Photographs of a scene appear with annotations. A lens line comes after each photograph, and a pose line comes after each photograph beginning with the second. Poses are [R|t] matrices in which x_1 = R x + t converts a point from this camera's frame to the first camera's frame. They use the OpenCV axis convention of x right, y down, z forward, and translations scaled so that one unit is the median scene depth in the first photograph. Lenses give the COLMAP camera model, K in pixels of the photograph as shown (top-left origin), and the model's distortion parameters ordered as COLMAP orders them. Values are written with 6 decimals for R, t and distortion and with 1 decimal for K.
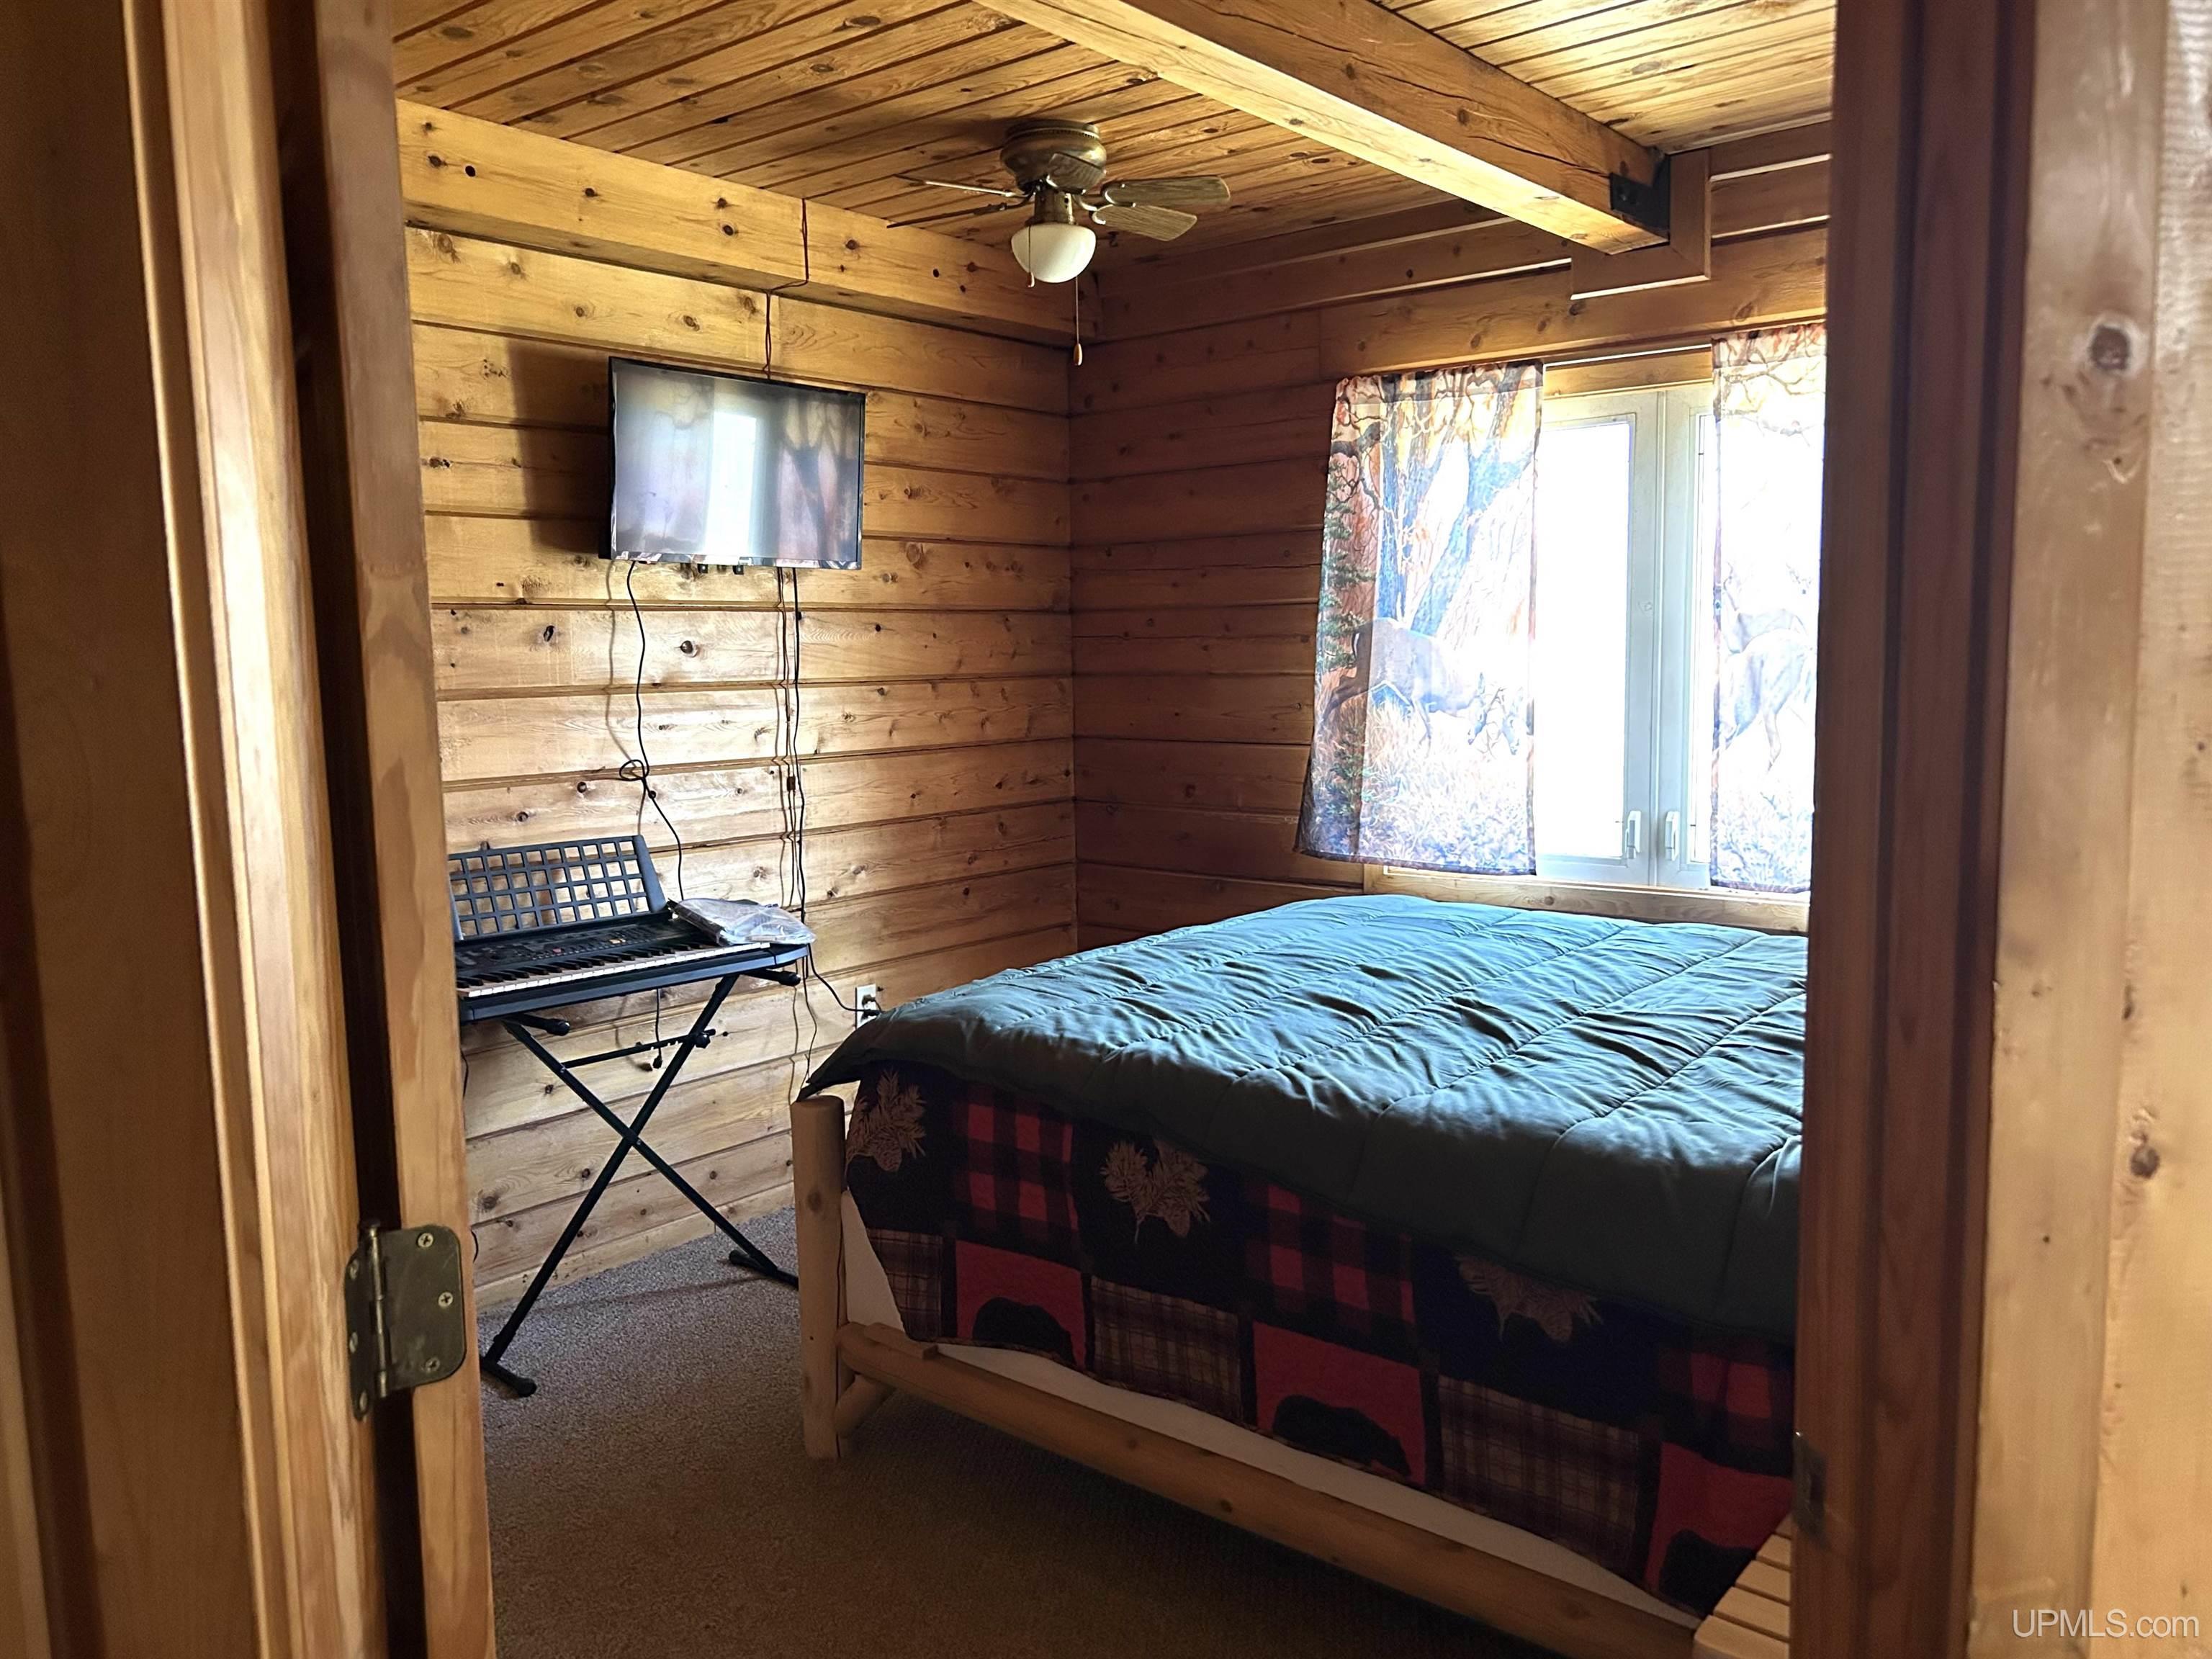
lens RADIAL K [[1666.1, 0, 1095.9], [0, 1666.1, 834.2], [0, 0, 1]] dist [0.053788, -0.049280]
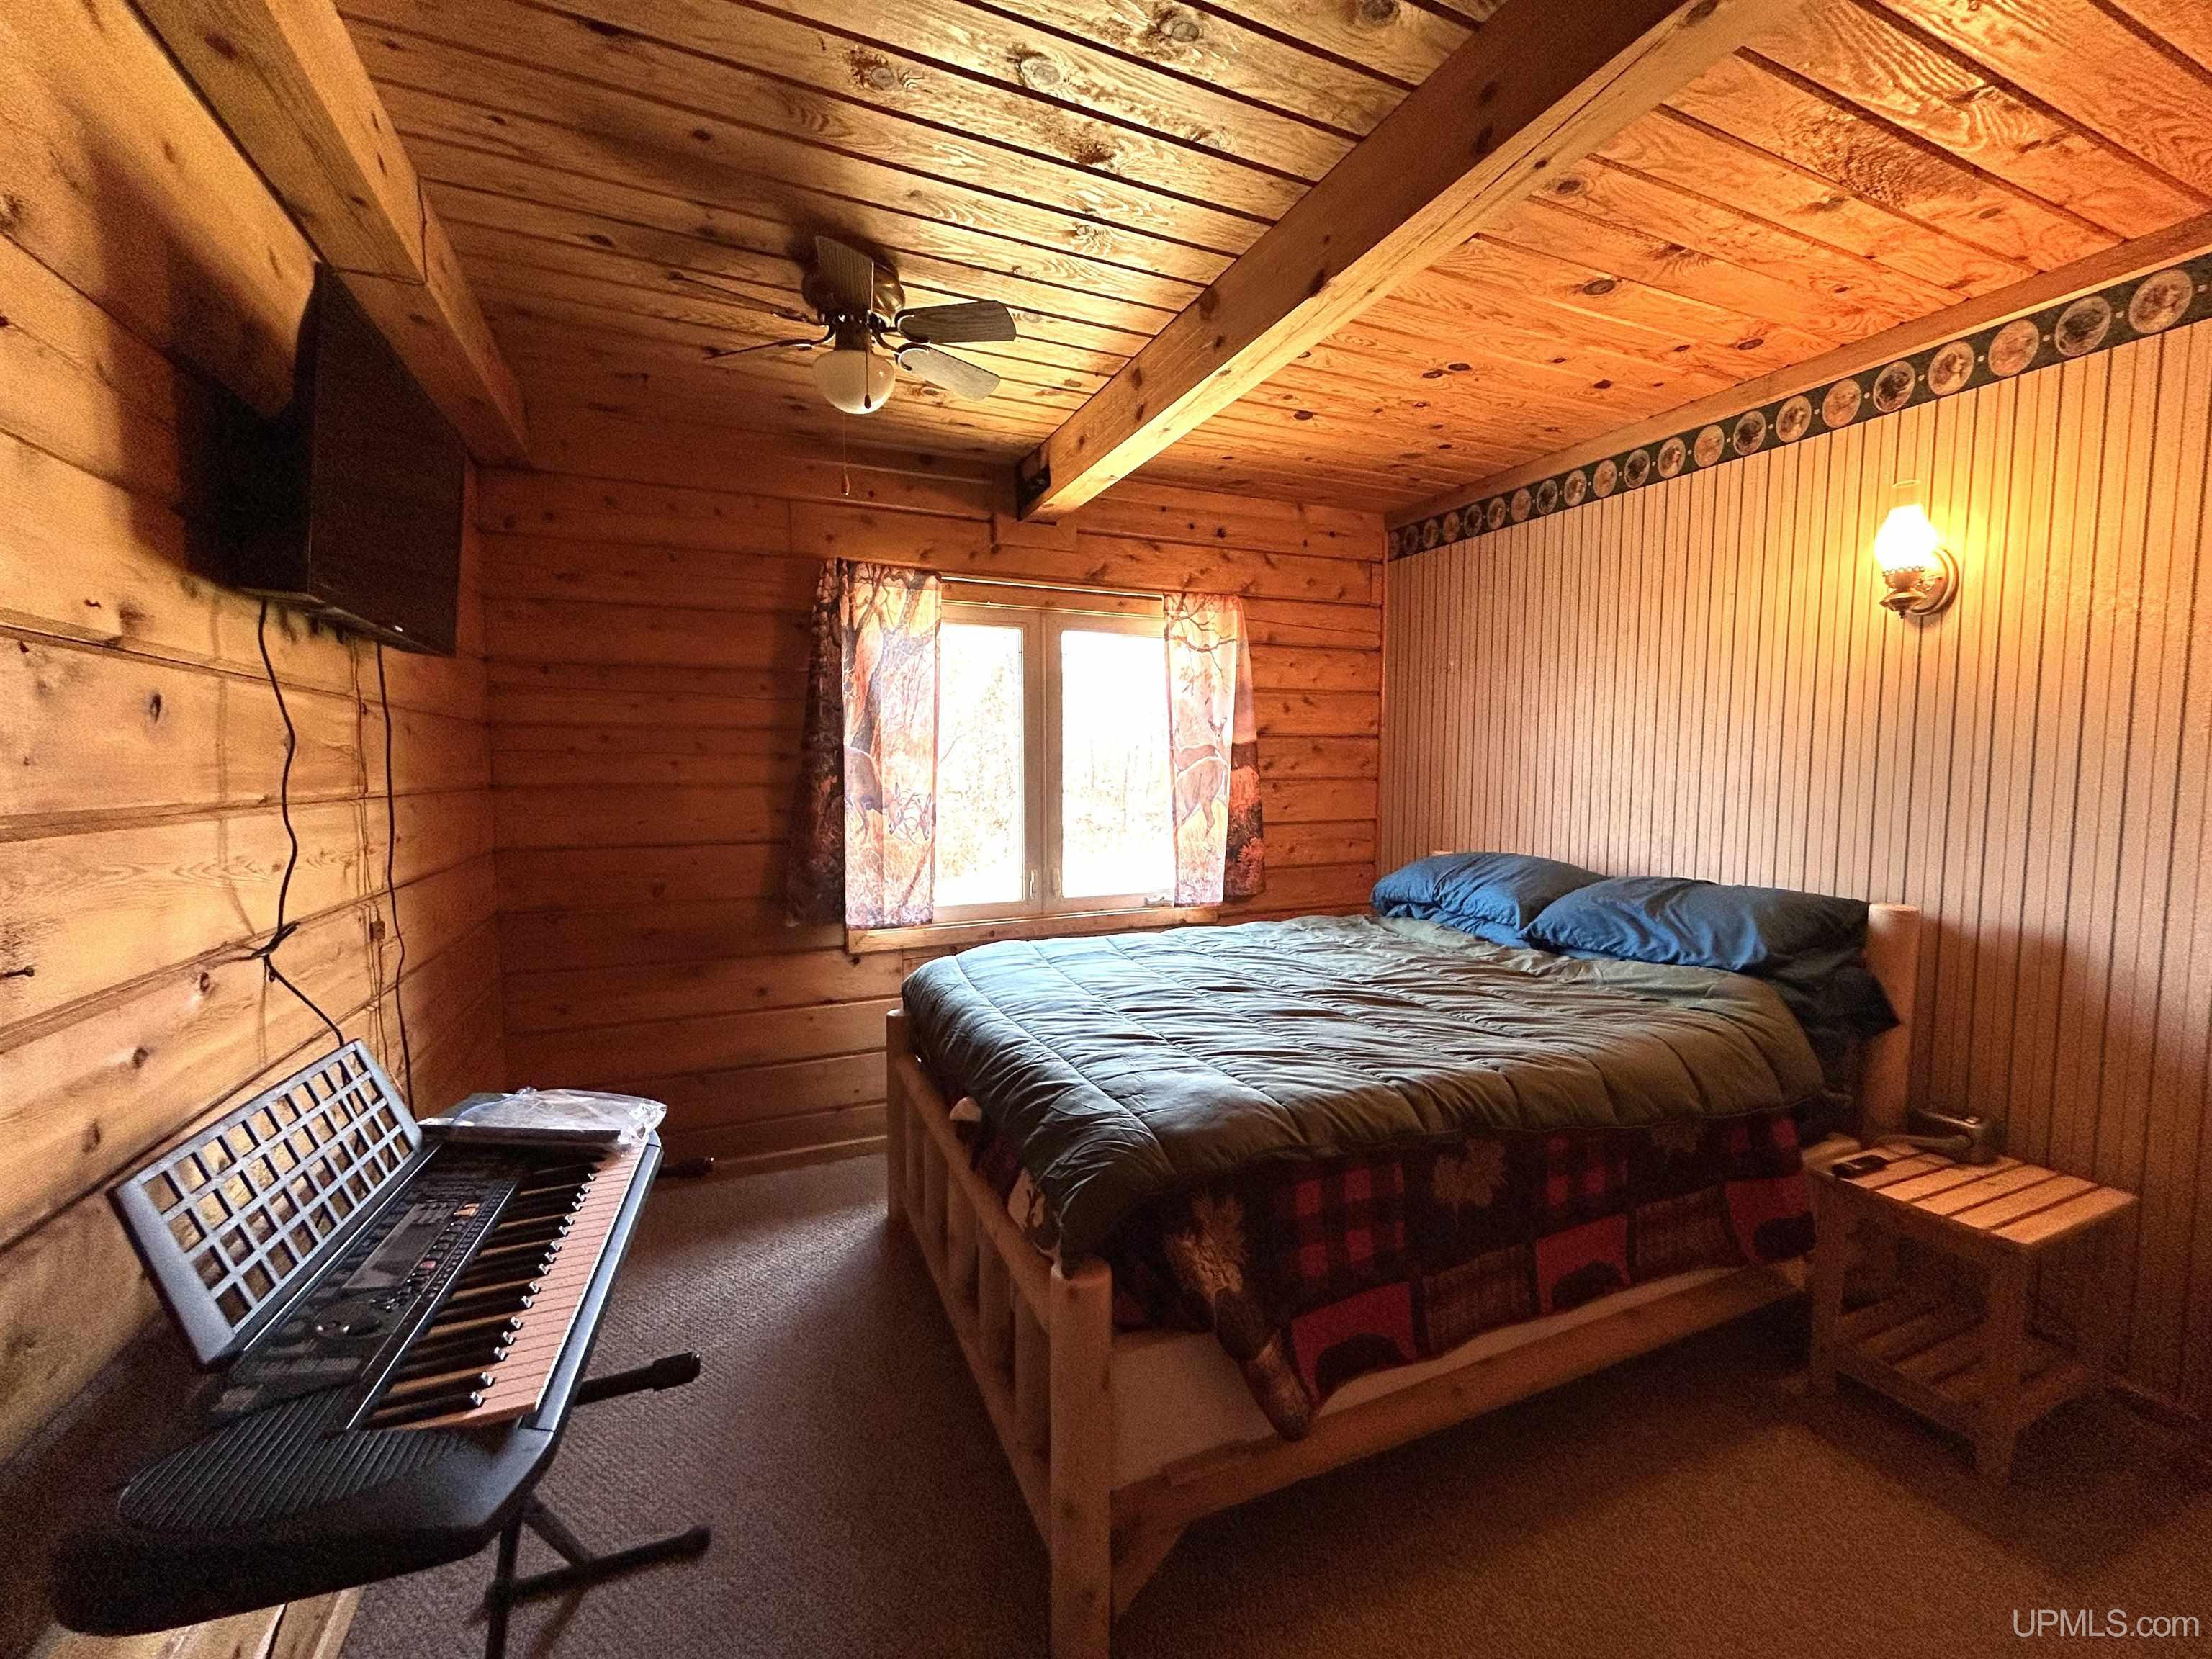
lens RADIAL K [[891.7, 0, 1102.4], [0, 891.7, 831.4], [0, 0, 1]] dist [0.001340, 0.000141]
pose [[0.441212, -0.045879, 0.896229, -0.458259], [0.092451, 0.995702, 0.005458, -0.055265], [-0.892628, 0.080449, 0.443558, 0.617711]]
